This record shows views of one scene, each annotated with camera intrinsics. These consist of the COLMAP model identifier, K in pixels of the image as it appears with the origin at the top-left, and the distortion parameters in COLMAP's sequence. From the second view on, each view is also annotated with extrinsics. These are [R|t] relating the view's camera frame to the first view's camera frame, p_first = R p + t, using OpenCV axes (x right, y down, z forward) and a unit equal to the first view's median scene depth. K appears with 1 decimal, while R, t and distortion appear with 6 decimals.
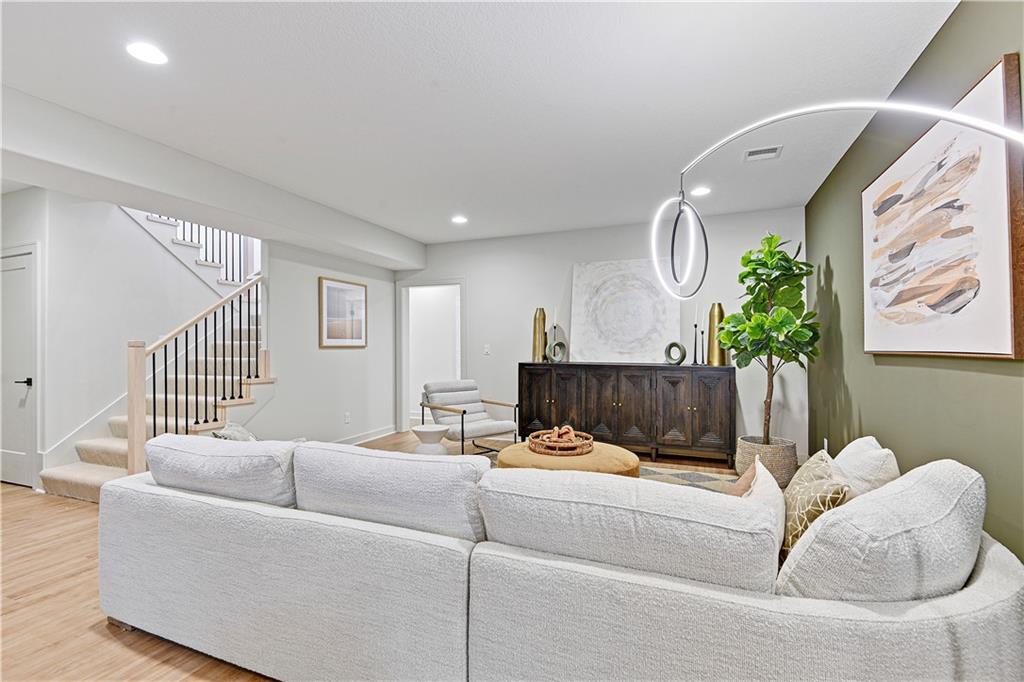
lens RADIAL K [[490.8, 0, 510.4], [0, 490.8, 346.6], [0, 0, 1]] dist [0.044495, -0.025506]
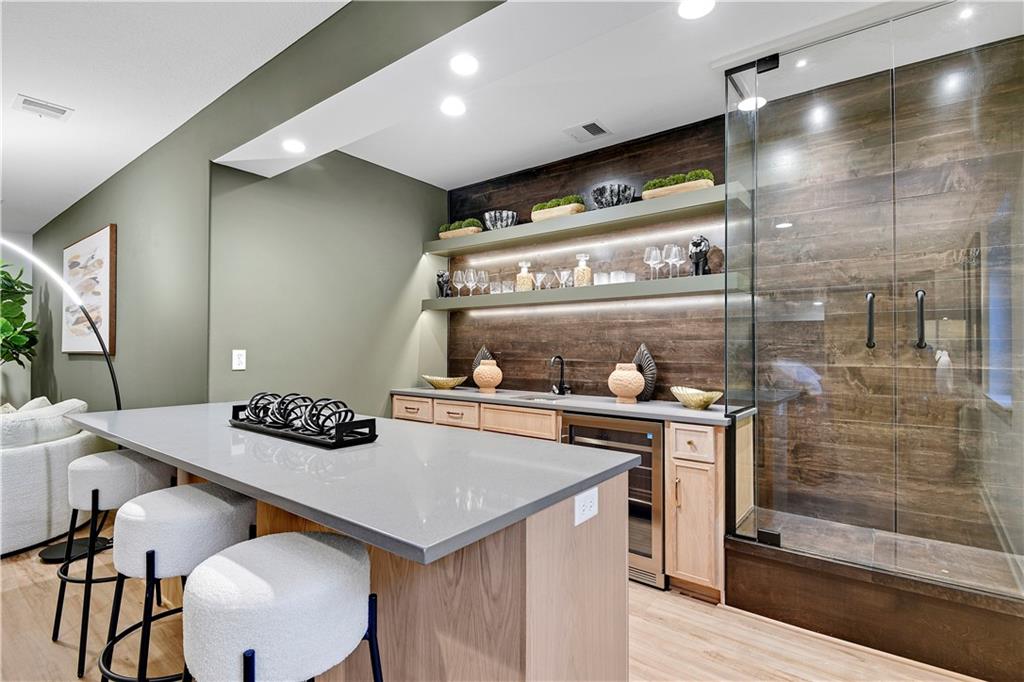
lens RADIAL K [[490.8, 0, 510.4], [0, 490.8, 346.6], [0, 0, 1]] dist [0.044495, -0.025506]
pose [[0.307401, 0.026131, 0.951221, -0.275856], [-0.013482, 0.999642, -0.023105, 0.007751], [-0.951485, -0.005722, 0.307643, -0.649046]]
